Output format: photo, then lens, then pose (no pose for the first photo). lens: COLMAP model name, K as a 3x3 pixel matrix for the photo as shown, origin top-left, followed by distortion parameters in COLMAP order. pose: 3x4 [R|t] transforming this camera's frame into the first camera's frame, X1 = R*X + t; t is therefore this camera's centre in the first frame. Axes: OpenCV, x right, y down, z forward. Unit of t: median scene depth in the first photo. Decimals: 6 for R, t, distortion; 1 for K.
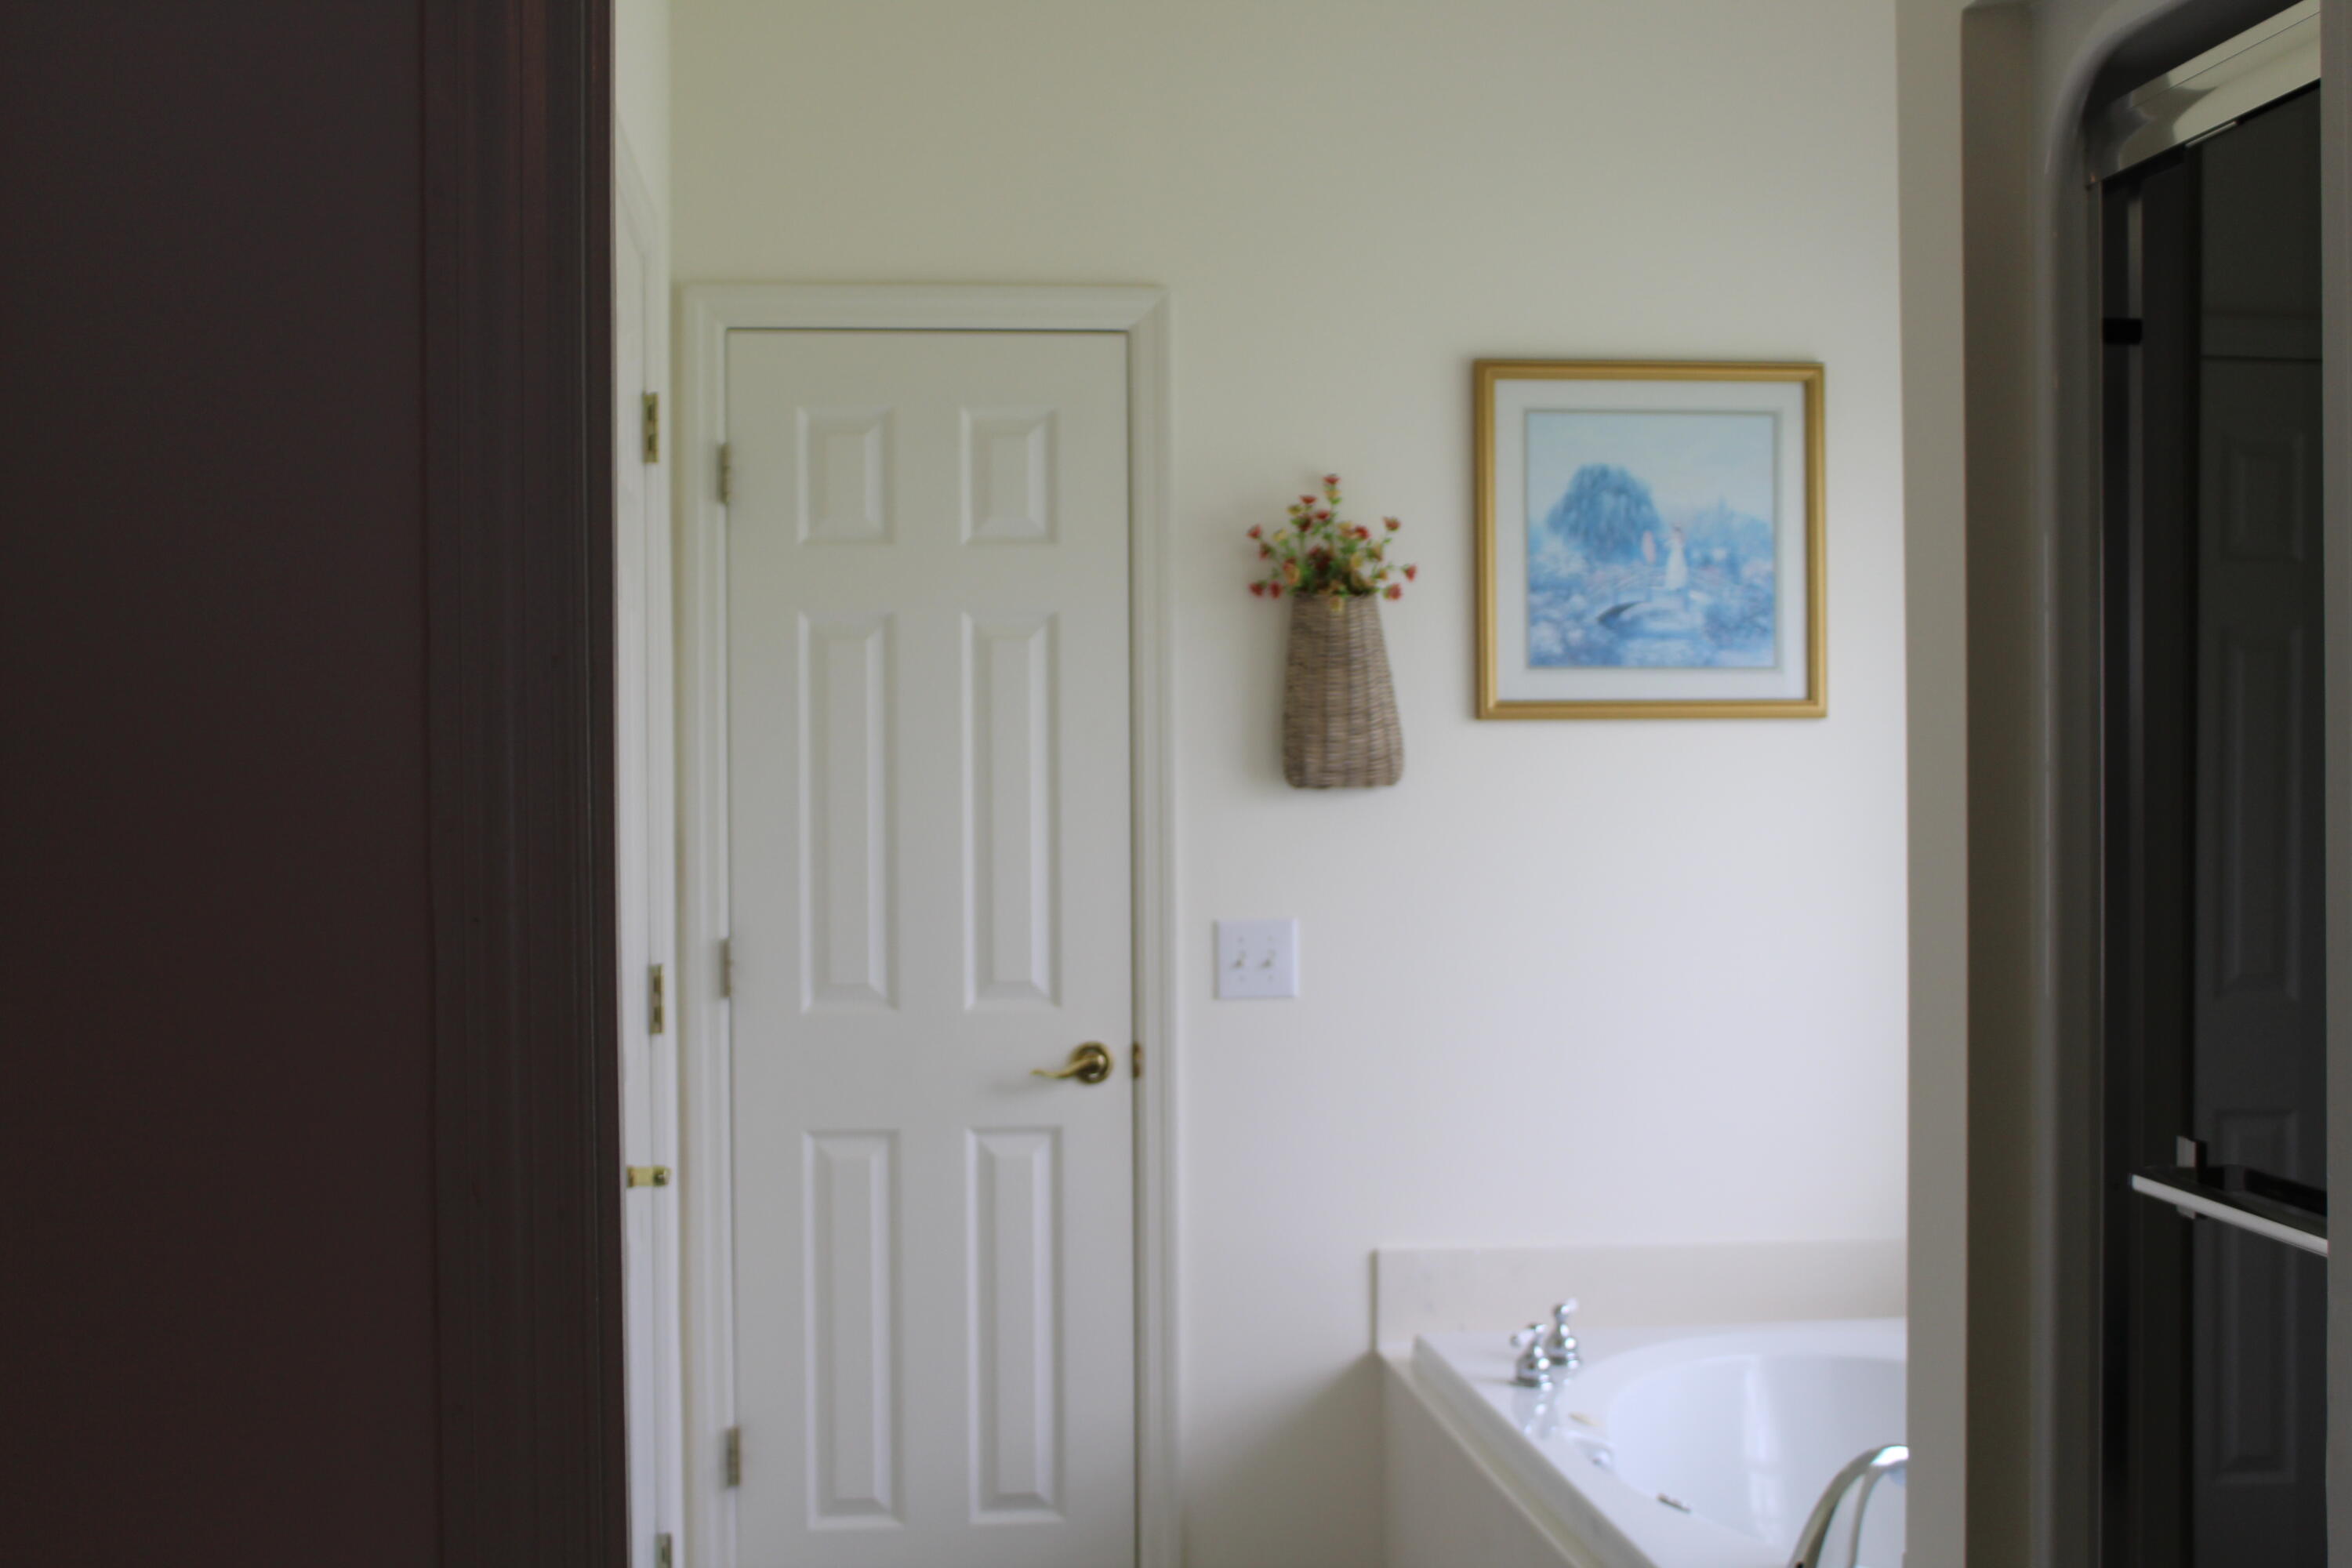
lens RADIAL K [[2953.9, 0, 1145.7], [0, 2953.9, 789.2], [0, 0, 1]] dist [-0.095451, 0.179633]
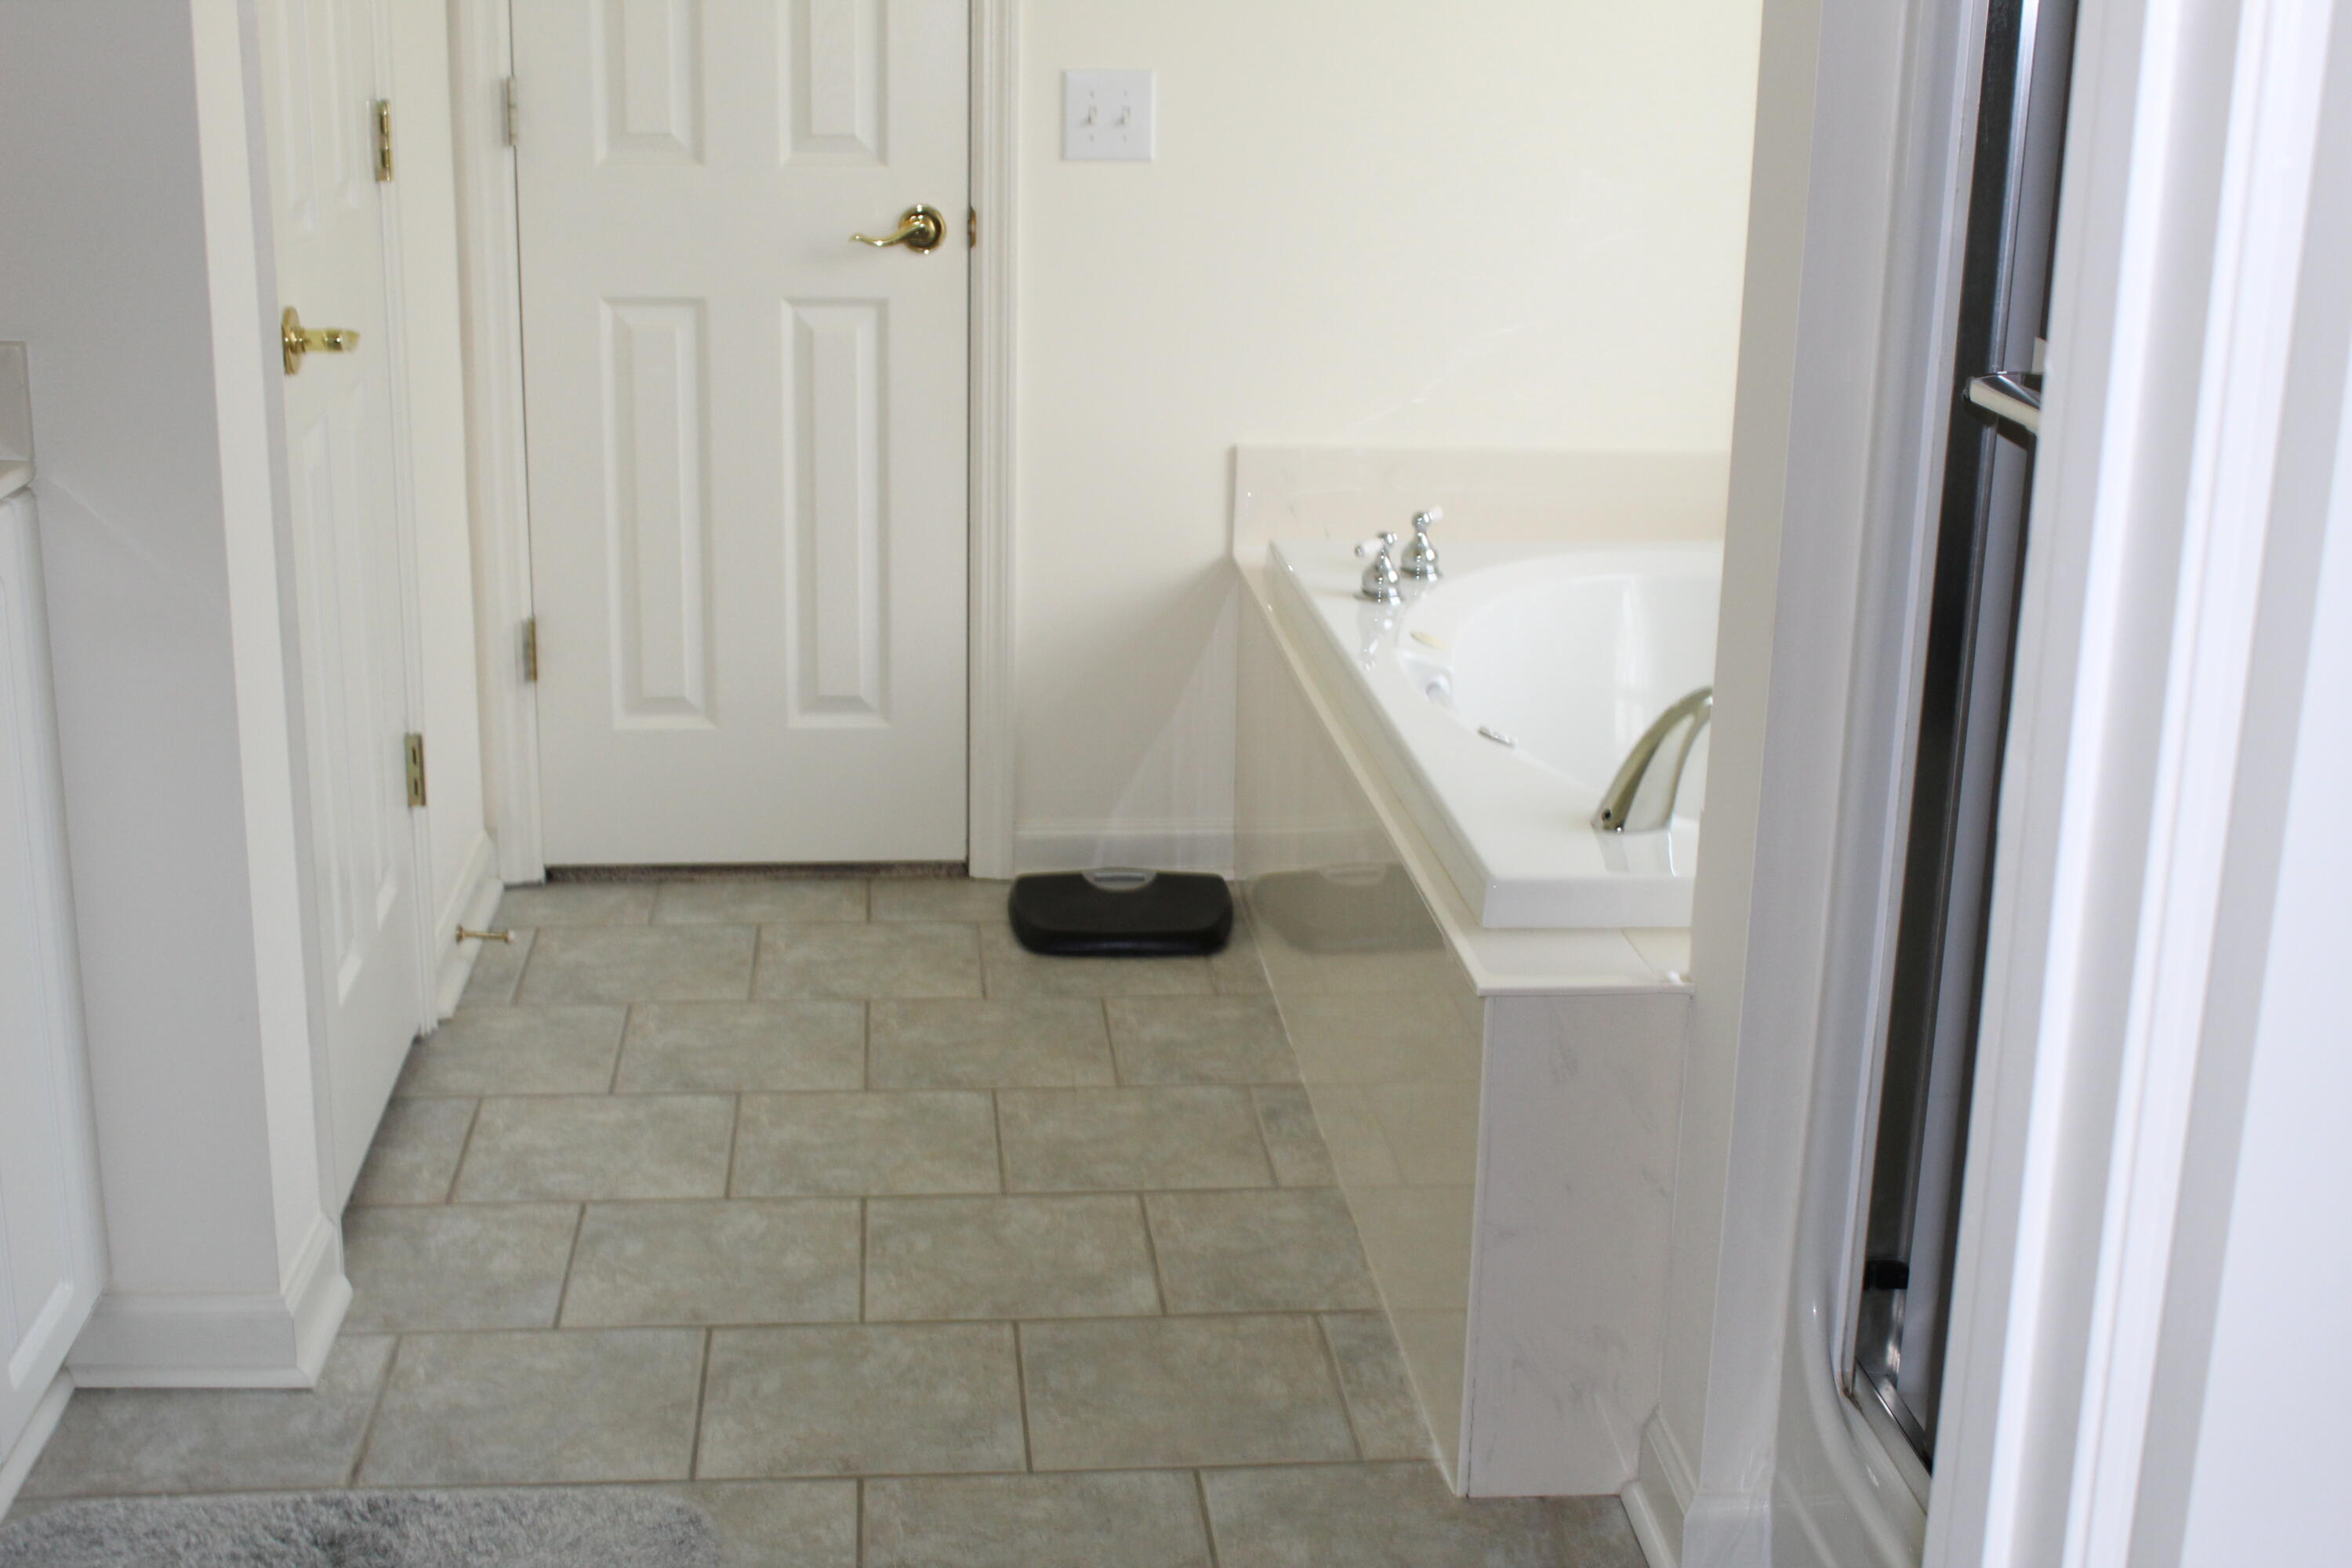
lens RADIAL K [[2953.9, 0, 1145.7], [0, 2953.9, 789.2], [0, 0, 1]] dist [-0.095451, 0.179633]
pose [[0.999407, 0.029664, -0.017467, 0.071248], [-0.023829, 0.962322, 0.270865, 0.013019], [0.024844, -0.270288, 0.962459, 0.097187]]
